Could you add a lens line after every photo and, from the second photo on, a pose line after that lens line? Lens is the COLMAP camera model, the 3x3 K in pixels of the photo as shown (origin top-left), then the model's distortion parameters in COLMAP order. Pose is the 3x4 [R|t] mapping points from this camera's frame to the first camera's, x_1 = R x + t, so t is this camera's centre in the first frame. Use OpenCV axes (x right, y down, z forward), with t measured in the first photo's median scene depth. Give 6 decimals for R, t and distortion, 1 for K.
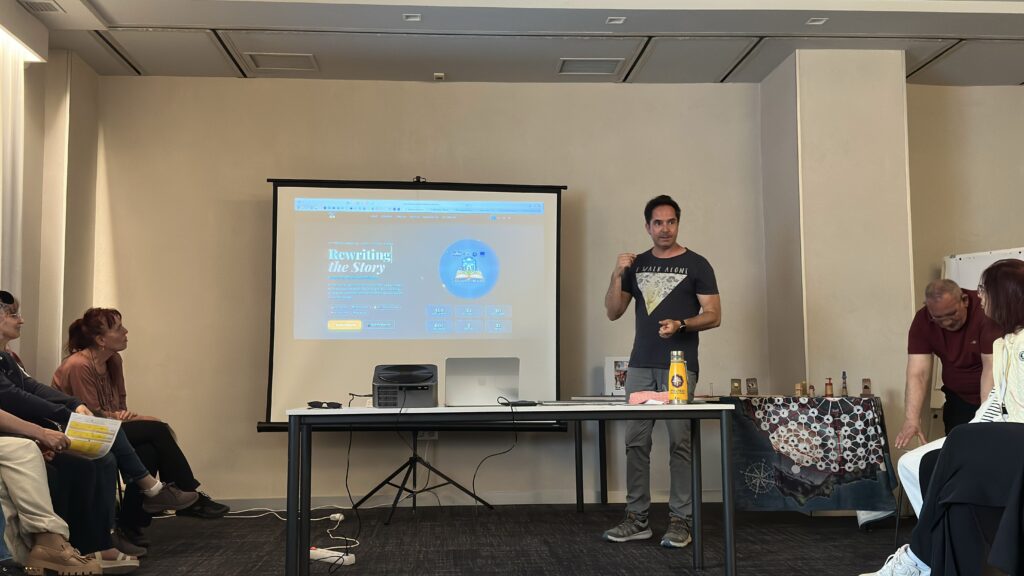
lens RADIAL K [[1006.2, 0, 511.8], [0, 1006.2, 289.1], [0, 0, 1]] dist [0.150606, 0.000000]
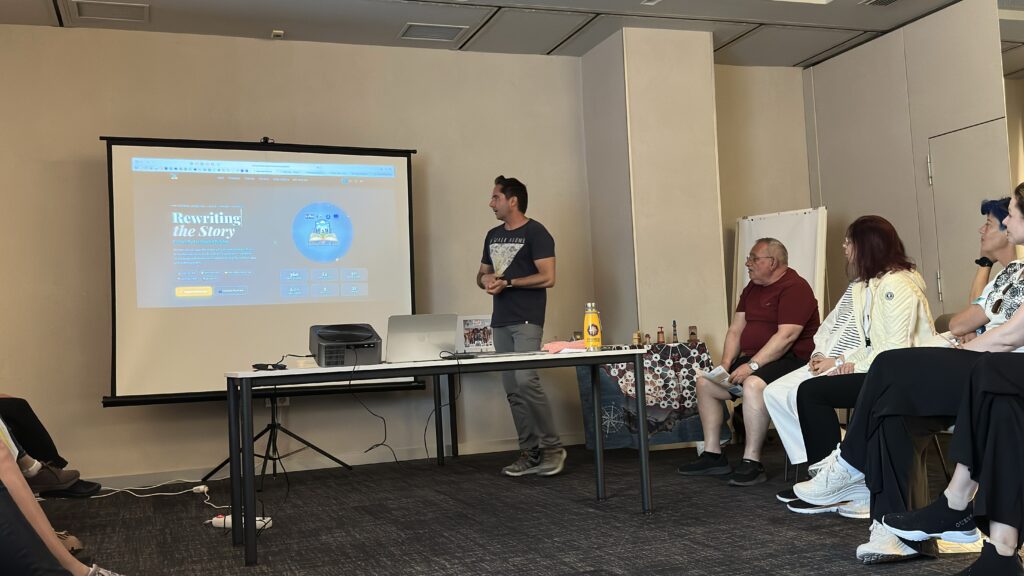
lens RADIAL K [[1006.2, 0, 507.7], [0, 1006.2, 285.5], [0, 0, 1]] dist [0.150606, 0.000000]
pose [[0.963561, -0.024955, 0.266324, -0.135911], [0.017162, 0.999355, 0.031550, 0.004279], [-0.266939, -0.025830, 0.963367, -0.013158]]
